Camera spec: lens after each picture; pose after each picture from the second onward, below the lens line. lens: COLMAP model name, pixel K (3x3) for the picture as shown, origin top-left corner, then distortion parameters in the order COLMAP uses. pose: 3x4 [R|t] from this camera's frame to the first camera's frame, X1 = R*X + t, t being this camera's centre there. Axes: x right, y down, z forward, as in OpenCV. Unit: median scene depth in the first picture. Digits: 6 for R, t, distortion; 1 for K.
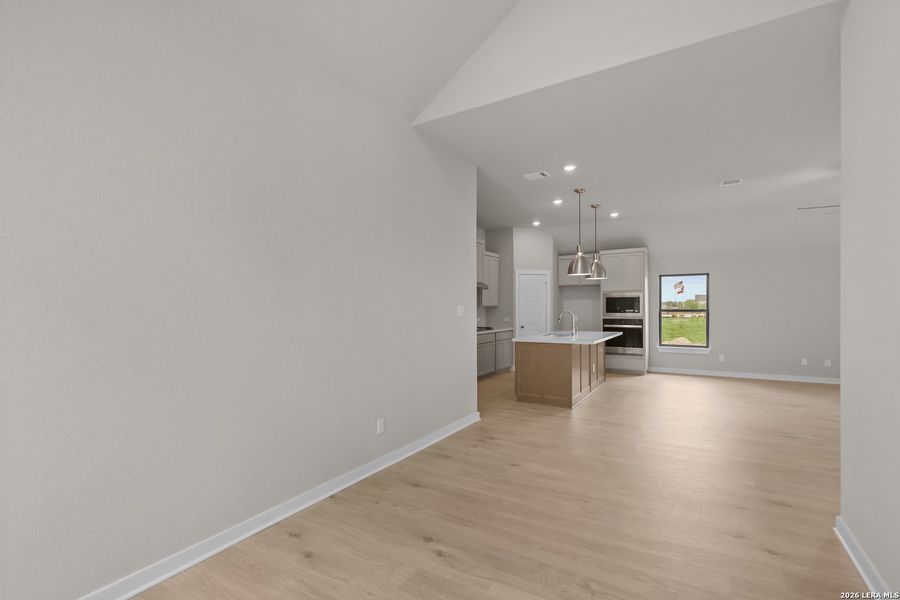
lens RADIAL K [[416.5, 0, 450.7], [0, 416.5, 313.6], [0, 0, 1]] dist [-0.000249, -0.000001]
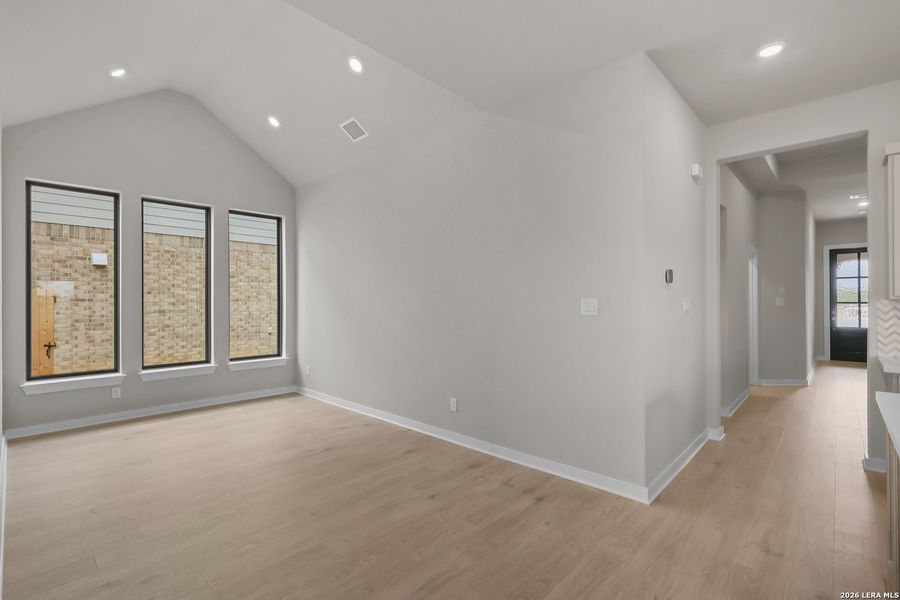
lens RADIAL K [[413.2, 0, 447.3], [0, 413.2, 300.9], [0, 0, 1]] dist [-0.001097, 0.000414]
pose [[-0.214789, 0.011219, -0.976596, 0.866030], [-0.006129, 0.999899, 0.012835, -0.030340], [0.976641, 0.008743, -0.214699, 1.114884]]
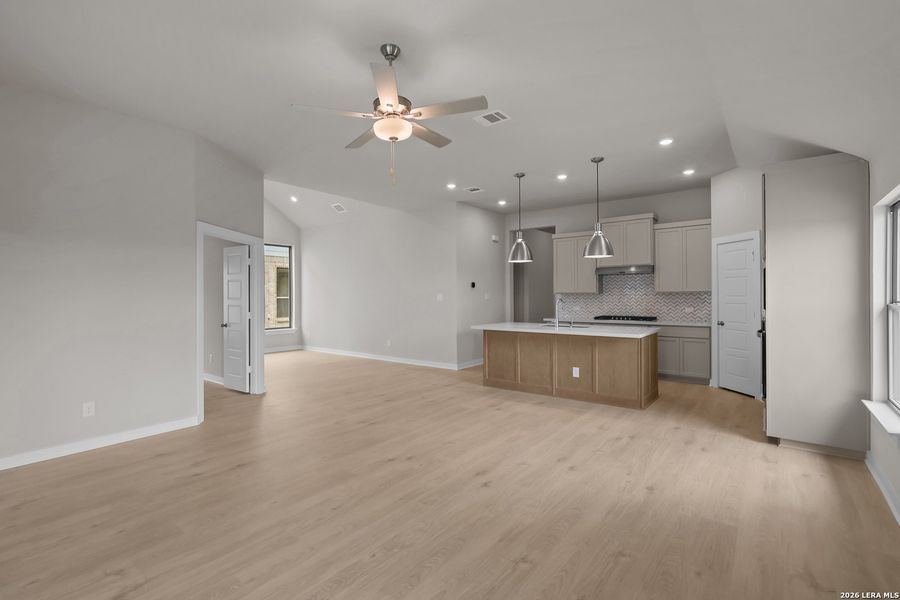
lens RADIAL K [[417.2, 0, 443.6], [0, 417.2, 295.5], [0, 0, 1]] dist [0.001518, 0.000317]
pose [[-0.127023, 0.011322, -0.991835, 2.041412], [-0.005060, 0.999914, 0.012062, -0.043169], [0.991887, 0.006551, -0.126955, 1.484350]]
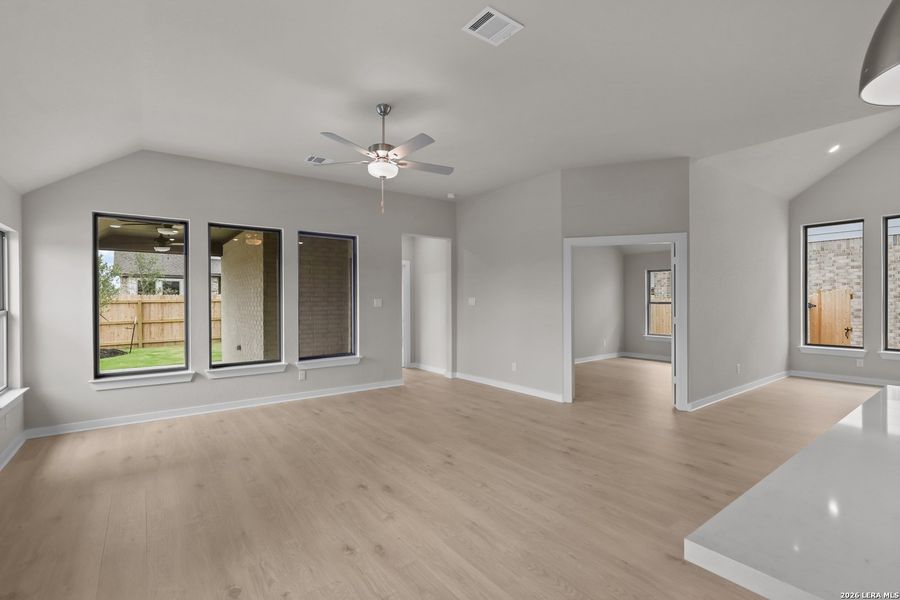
lens RADIAL K [[413.2, 0, 447.3], [0, 413.2, 300.9], [0, 0, 1]] dist [-0.001097, 0.000414]
pose [[-0.923551, 0.012390, 0.383276, 0.804431], [0.016615, 0.999832, 0.007715, -0.035328], [-0.383116, 0.013493, -0.923602, 2.123937]]
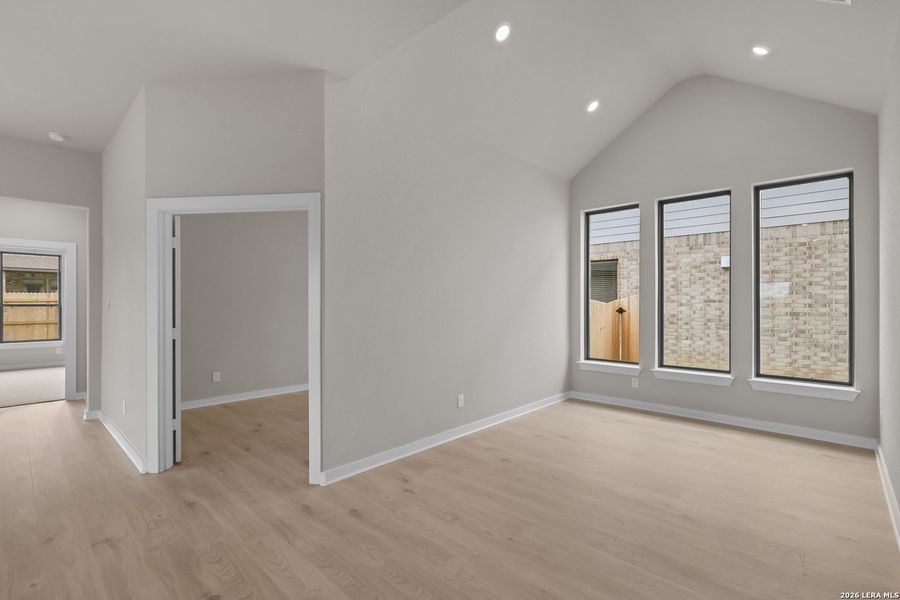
lens RADIAL K [[413.2, 0, 447.3], [0, 413.2, 300.9], [0, 0, 1]] dist [-0.001097, 0.000414]
pose [[-0.977234, 0.009430, 0.211955, 0.202077], [0.010130, 0.999946, 0.002216, -0.018145], [-0.211923, 0.004313, -0.977277, 1.364038]]
